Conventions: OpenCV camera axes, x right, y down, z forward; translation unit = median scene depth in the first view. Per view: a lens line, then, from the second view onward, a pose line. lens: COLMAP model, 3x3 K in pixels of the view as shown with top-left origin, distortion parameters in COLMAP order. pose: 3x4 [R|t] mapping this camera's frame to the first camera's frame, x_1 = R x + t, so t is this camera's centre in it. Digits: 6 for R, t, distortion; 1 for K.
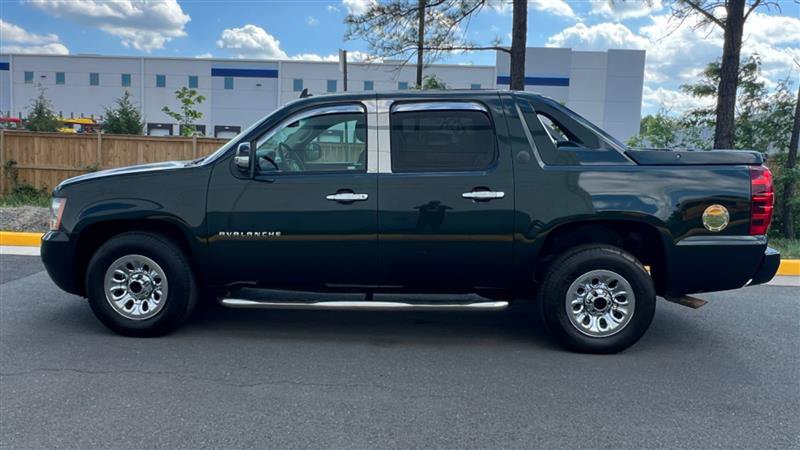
lens RADIAL K [[598.1, 0, 399.9], [0, 598.1, 222.6], [0, 0, 1]] dist [0.040754, -0.044317]
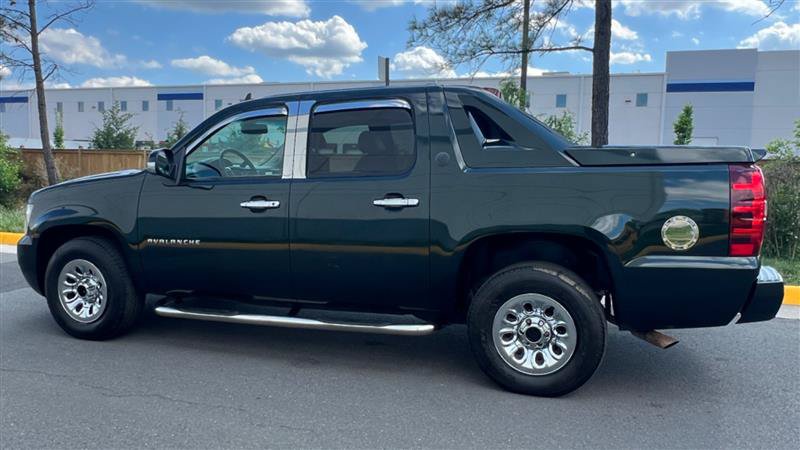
lens RADIAL K [[598.1, 0, 397.9], [0, 598.1, 222.7], [0, 0, 1]] dist [0.040754, -0.044317]
pose [[0.964858, 0.012628, -0.262468, 0.361709], [-0.019554, 0.999526, -0.023793, 0.004365], [0.262044, 0.028089, 0.964647, 0.148273]]
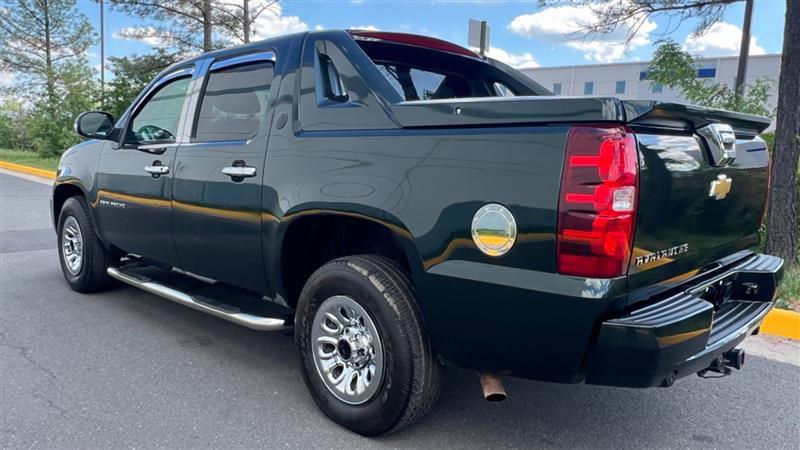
lens RADIAL K [[598.1, 0, 400.1], [0, 598.1, 219.7], [0, 0, 1]] dist [0.040754, -0.044317]
pose [[0.764342, 0.083678, -0.639358, 0.756033], [-0.094751, 0.995356, 0.016997, -0.016963], [0.637811, 0.047589, 0.768721, 0.535884]]
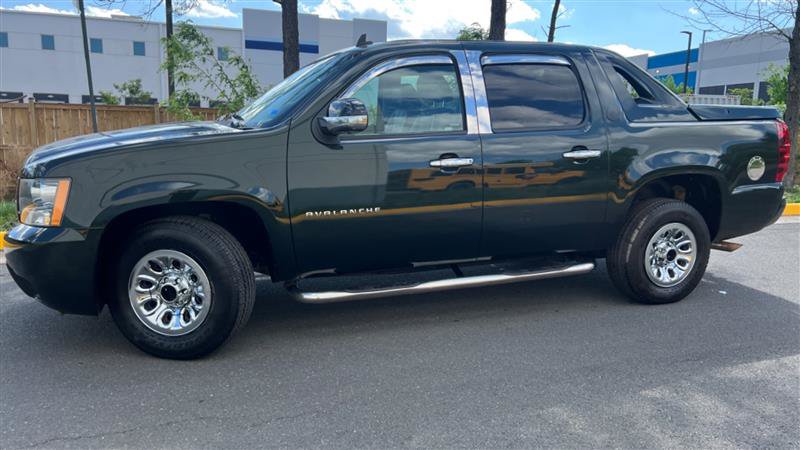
lens RADIAL K [[598.1, 0, 400.6], [0, 598.1, 223.7], [0, 0, 1]] dist [0.040754, -0.044317]
pose [[0.916217, -0.077842, 0.393049, -0.499064], [0.056000, 0.996197, 0.066754, -0.015354], [-0.396751, -0.039150, 0.917091, 0.222635]]
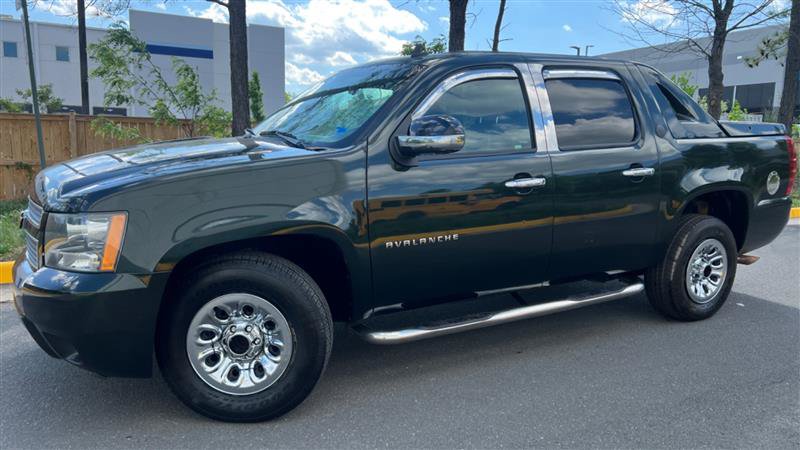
lens RADIAL K [[598.1, 0, 394.3], [0, 598.1, 221.1], [0, 0, 1]] dist [0.040754, -0.044317]
pose [[0.837568, -0.090811, 0.538732, -0.668801], [0.069496, 0.995788, 0.059809, -0.050972], [-0.541894, -0.012655, 0.840351, 0.407258]]
